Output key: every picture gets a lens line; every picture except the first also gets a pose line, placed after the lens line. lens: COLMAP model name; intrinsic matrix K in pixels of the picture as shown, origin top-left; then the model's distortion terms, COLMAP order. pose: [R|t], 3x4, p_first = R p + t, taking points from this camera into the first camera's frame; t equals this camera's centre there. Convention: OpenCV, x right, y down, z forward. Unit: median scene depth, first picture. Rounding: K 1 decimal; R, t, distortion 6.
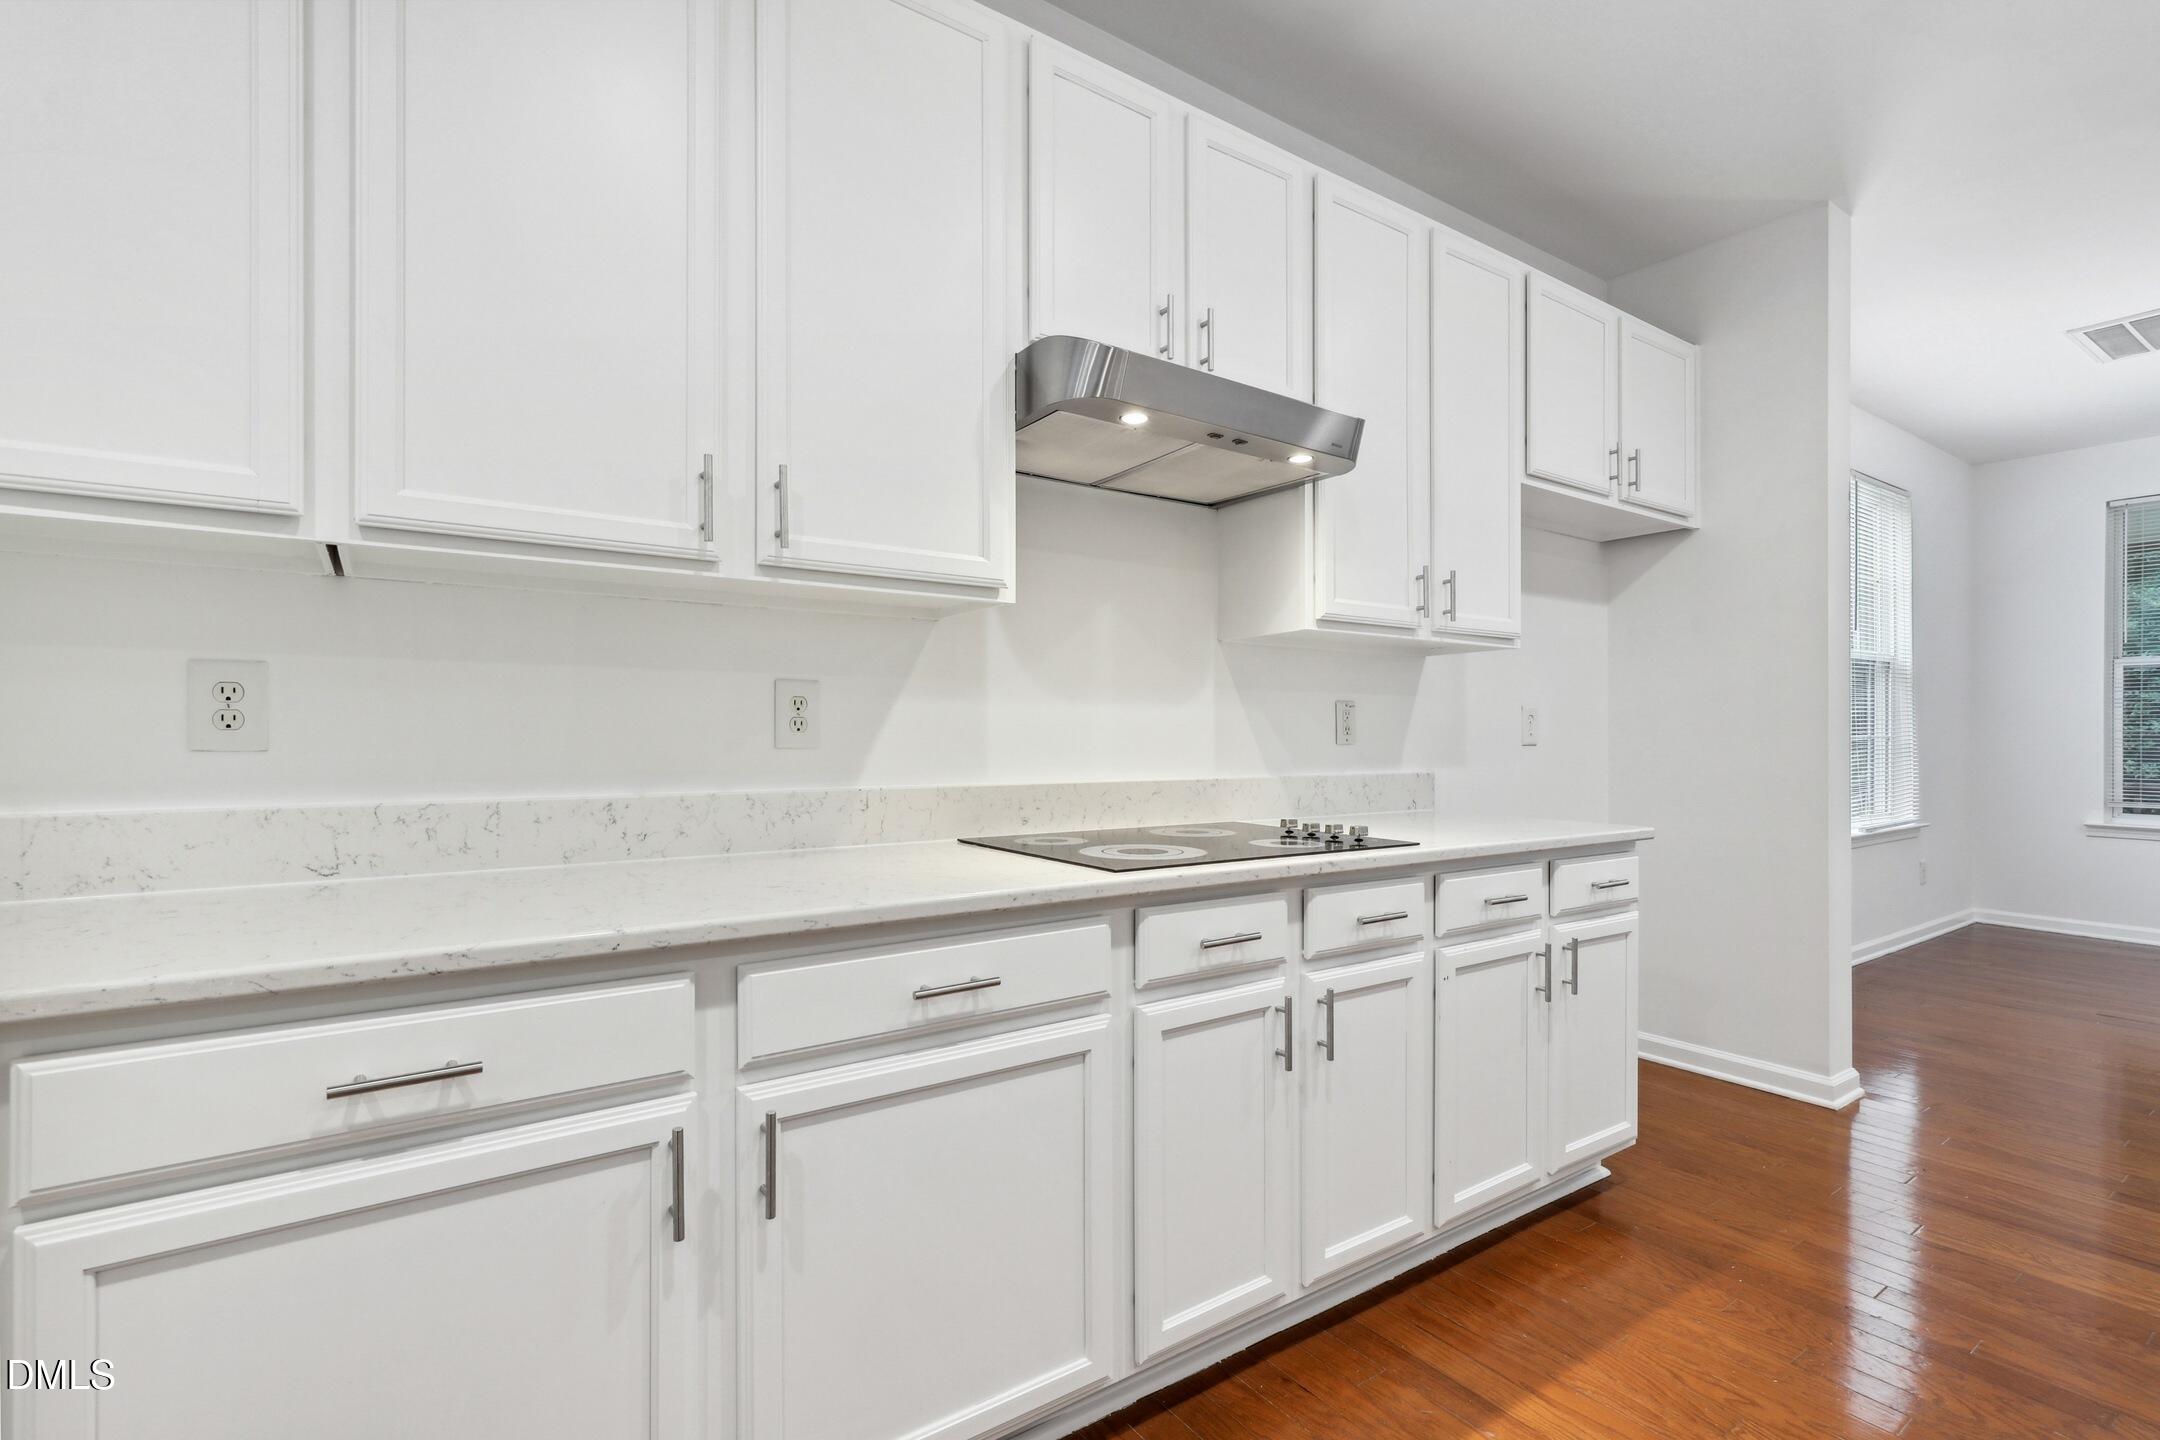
lens RADIAL K [[1003.5, 0, 1114.0], [0, 1003.5, 736.4], [0, 0, 1]] dist [0.002844, 0.000262]
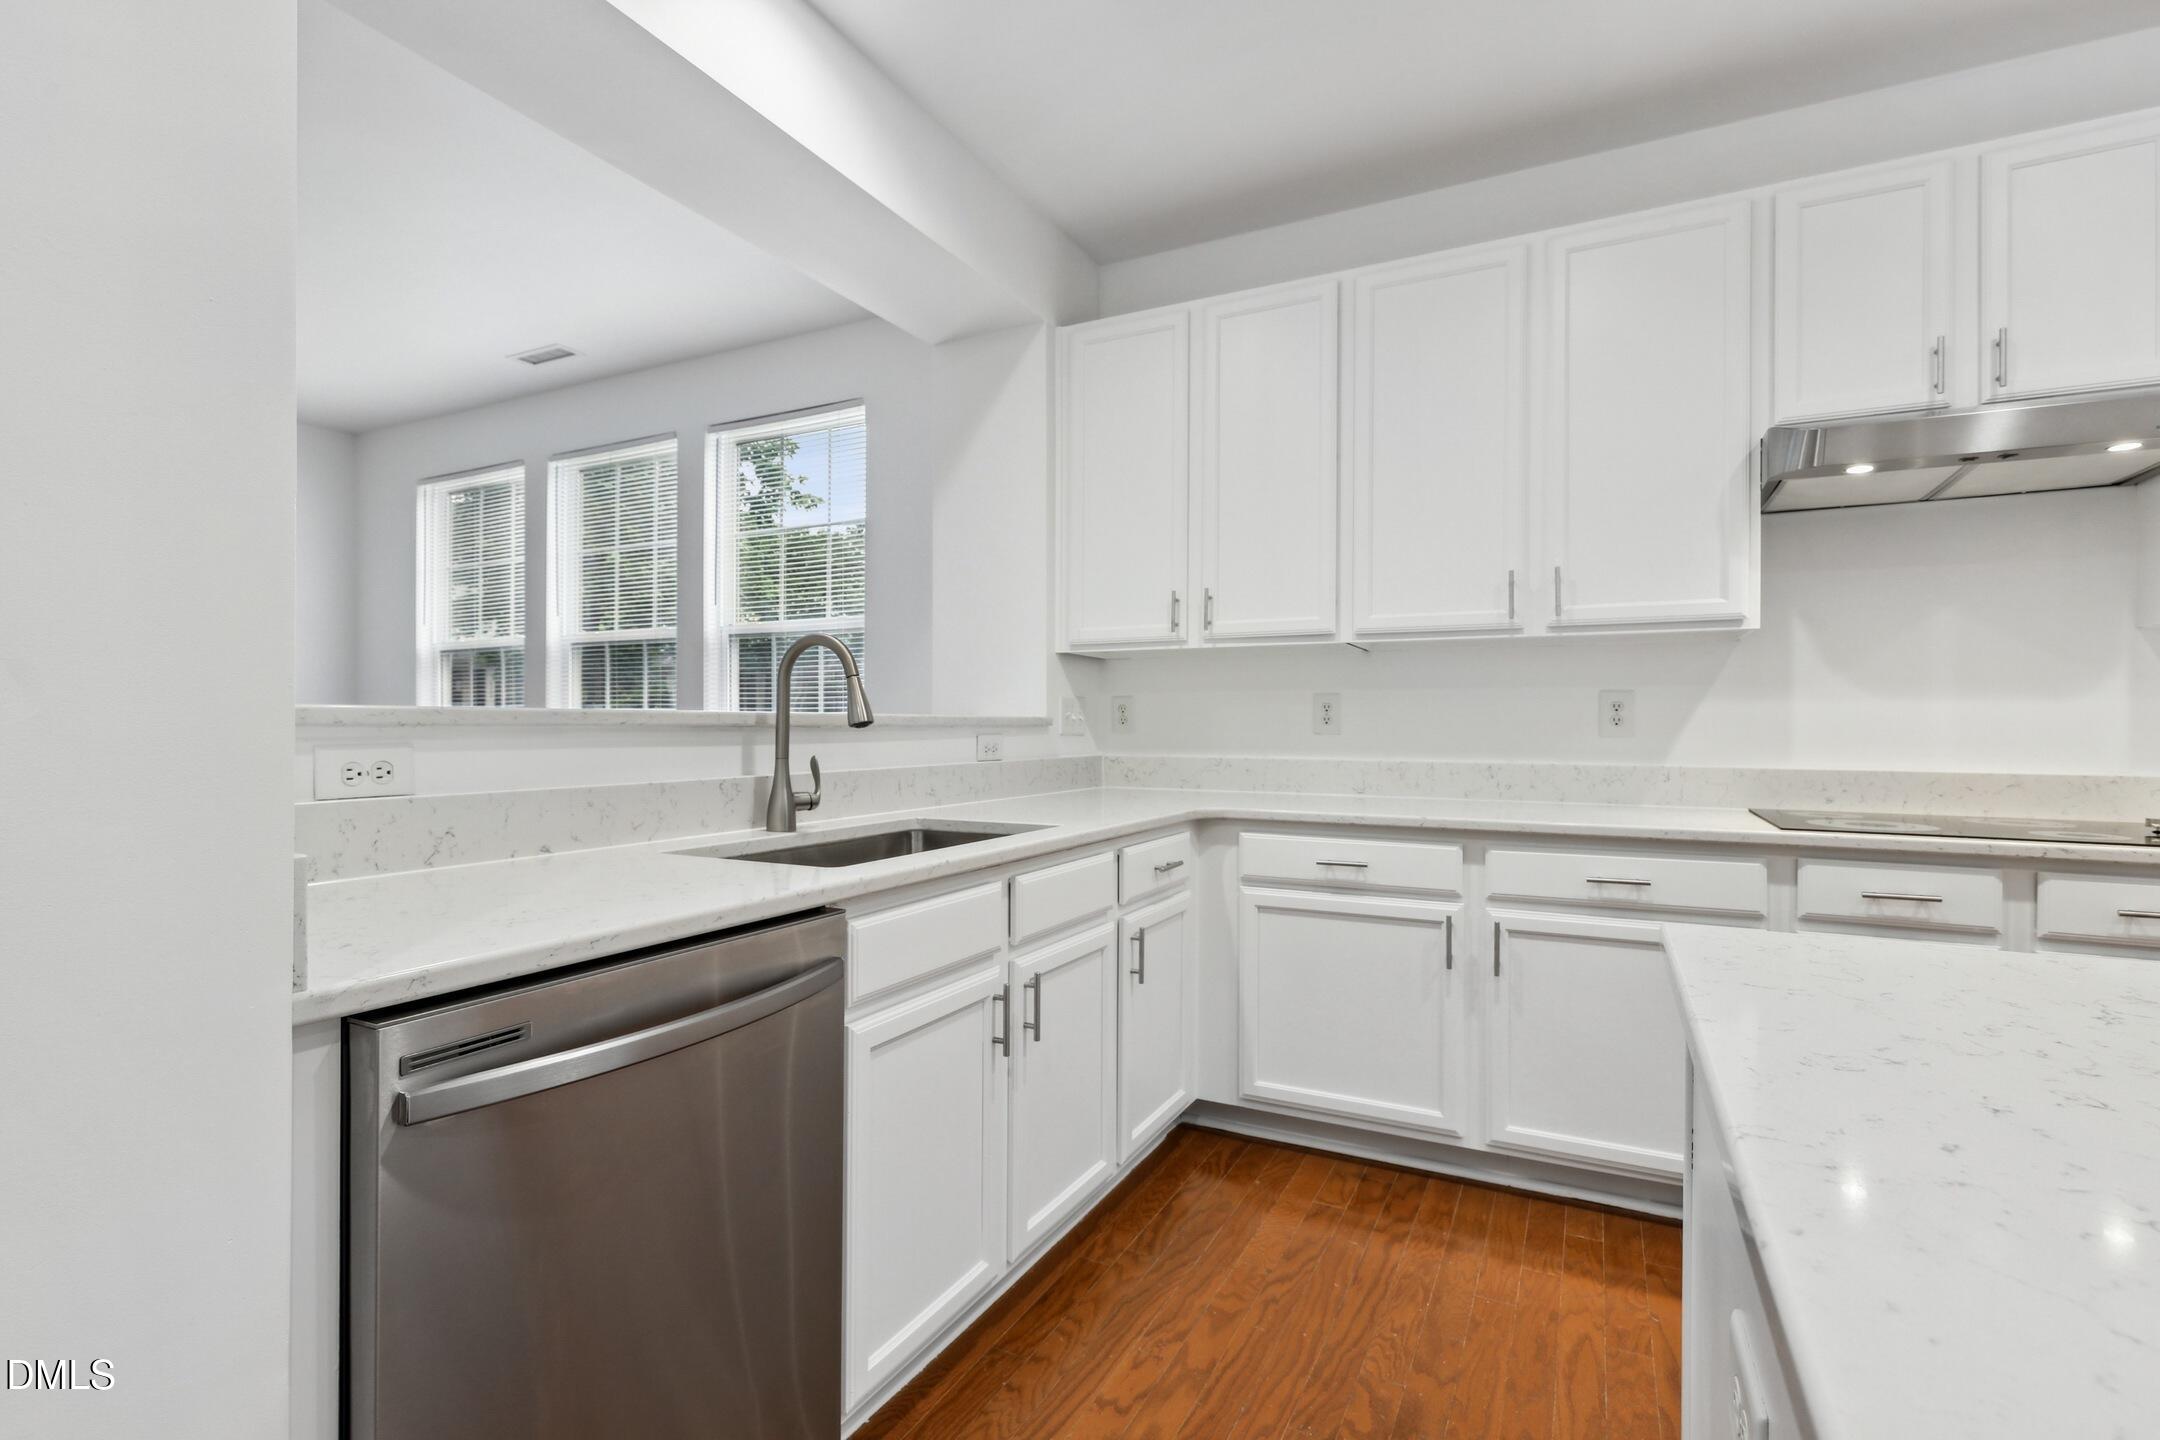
lens RADIAL K [[1003.5, 0, 1086.1], [0, 1003.5, 723.2], [0, 0, 1]] dist [0.002844, 0.000262]
pose [[0.463878, -0.001073, -0.885898, 0.759064], [-0.004104, 0.999986, -0.003361, 0.000107], [0.885889, 0.005195, 0.463867, -0.455394]]
